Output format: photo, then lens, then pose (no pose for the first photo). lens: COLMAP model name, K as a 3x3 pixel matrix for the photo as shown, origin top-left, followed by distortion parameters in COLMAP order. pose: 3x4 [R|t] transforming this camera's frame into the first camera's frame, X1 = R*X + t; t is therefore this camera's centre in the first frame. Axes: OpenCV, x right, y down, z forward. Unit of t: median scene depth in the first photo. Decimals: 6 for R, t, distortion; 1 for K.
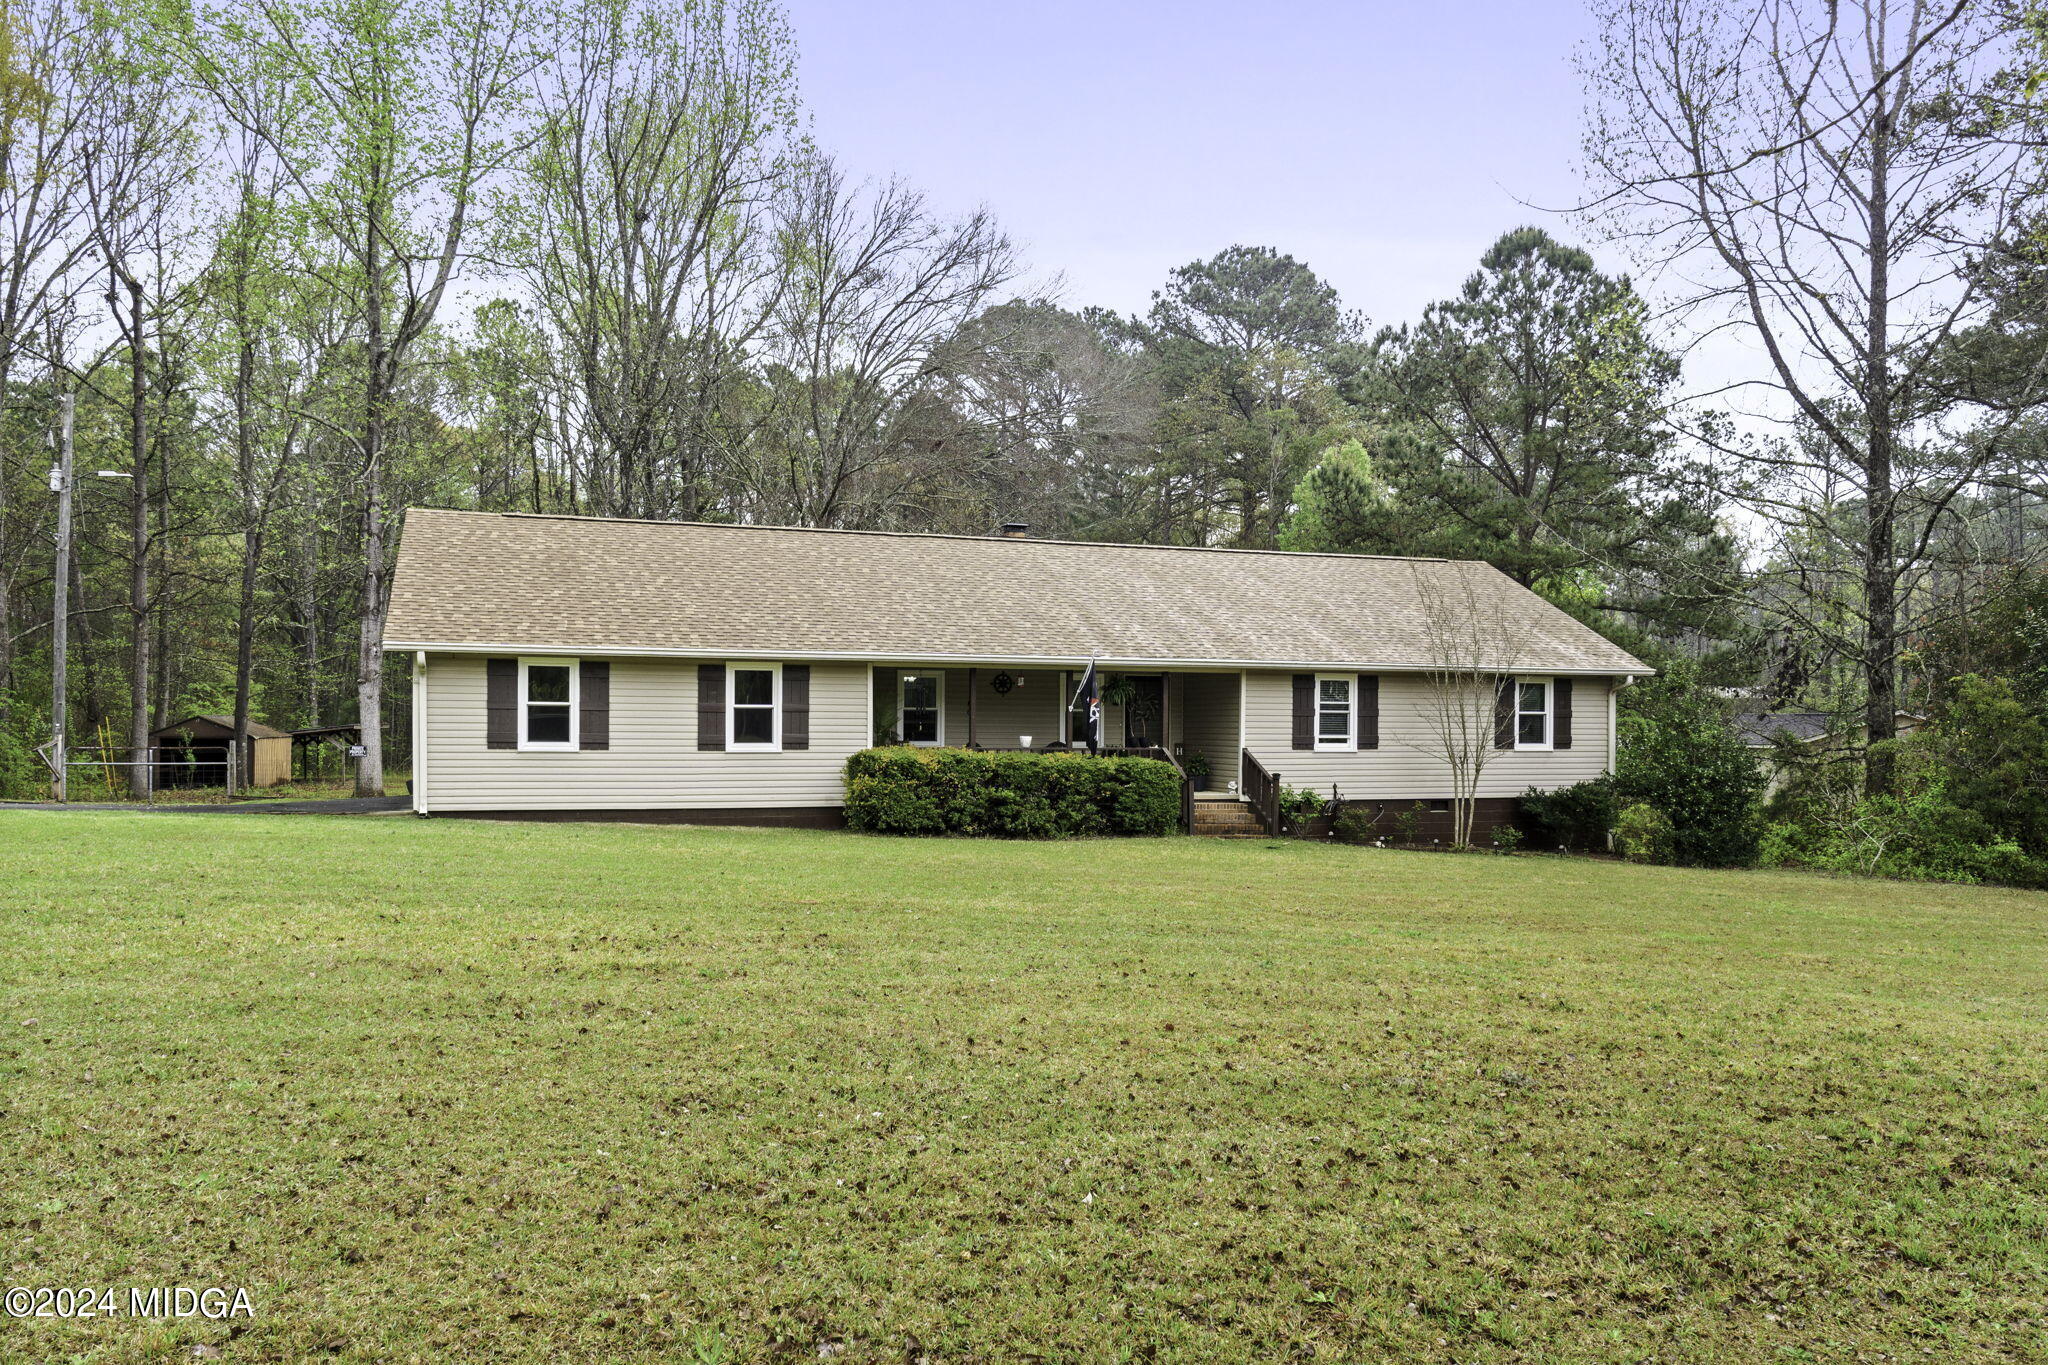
lens RADIAL K [[1445.5, 0, 1005.3], [0, 1445.5, 725.6], [0, 0, 1]] dist [-0.006549, -0.001882]
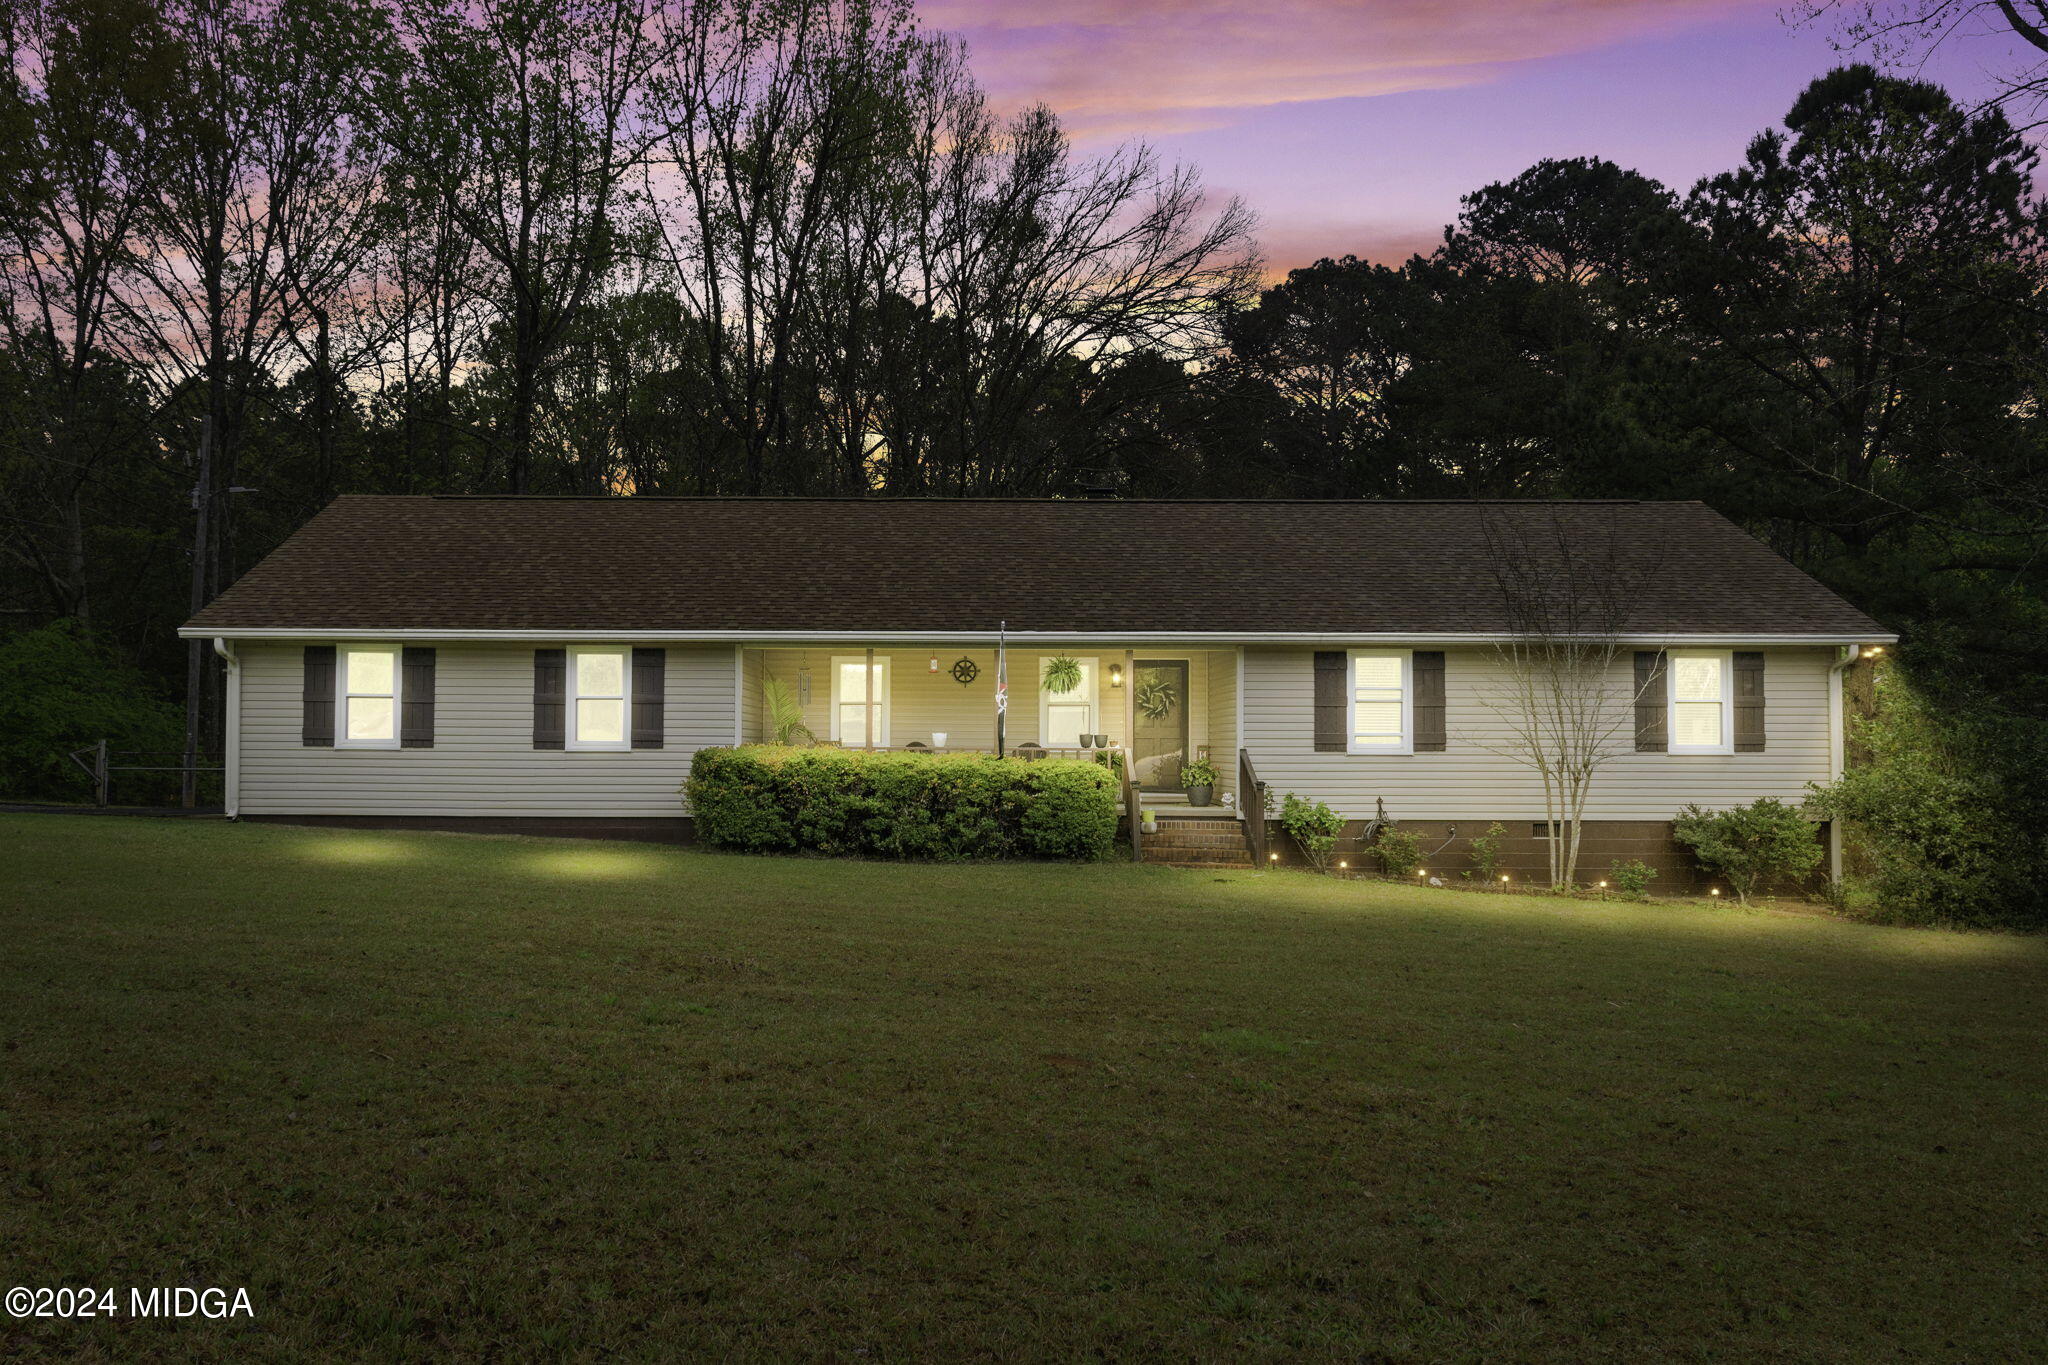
lens RADIAL K [[1527.7, 0, 939.7], [0, 1527.7, 711.5], [0, 0, 1]] dist [-0.006065, -0.002168]
pose [[0.949658, -0.009578, -0.313143, 0.290063], [0.000915, 0.999613, -0.027800, 0.019699], [0.313288, 0.026114, 0.949299, 0.211931]]
